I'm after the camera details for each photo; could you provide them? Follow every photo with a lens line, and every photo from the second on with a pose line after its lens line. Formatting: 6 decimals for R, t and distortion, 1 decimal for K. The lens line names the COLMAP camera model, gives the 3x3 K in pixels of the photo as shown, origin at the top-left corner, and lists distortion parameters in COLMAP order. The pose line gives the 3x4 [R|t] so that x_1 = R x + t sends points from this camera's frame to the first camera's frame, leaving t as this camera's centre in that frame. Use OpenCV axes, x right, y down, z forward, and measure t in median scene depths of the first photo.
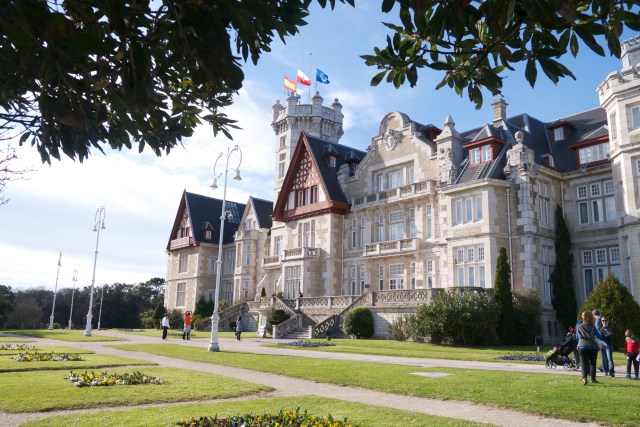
lens RADIAL K [[546.9, 0, 321.4], [0, 546.9, 213.2], [0, 0, 1]] dist [-0.017824, -0.002307]
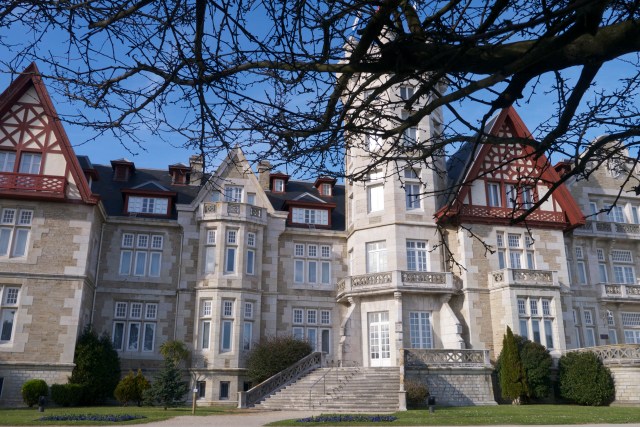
lens RADIAL K [[546.9, 0, 319.9], [0, 546.9, 214.6], [0, 0, 1]] dist [-0.017824, -0.002307]
pose [[0.440444, 0.257246, 0.860136, -0.688484], [-0.173472, 0.964400, -0.199601, 0.164346], [-0.880861, -0.061297, 0.469389, 0.866673]]
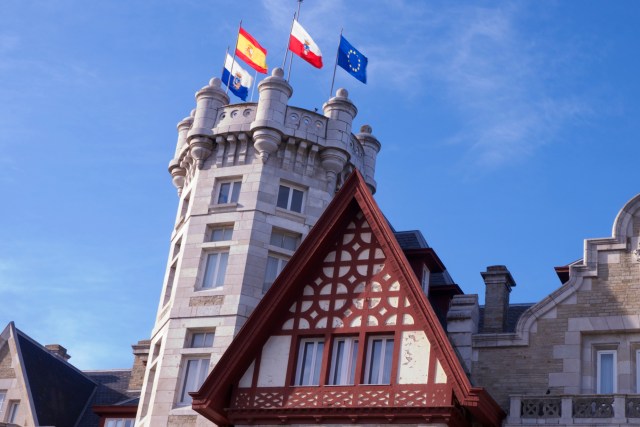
lens RADIAL K [[1164.8, 0, 320.1], [0, 1164.8, 213.4], [0, 0, 1]] dist [0.073101, 0.000000]
pose [[0.883455, 0.284377, 0.372340, -0.320140], [-0.194162, 0.945491, -0.261434, 0.071909], [-0.426390, 0.158671, 0.890514, 0.349464]]
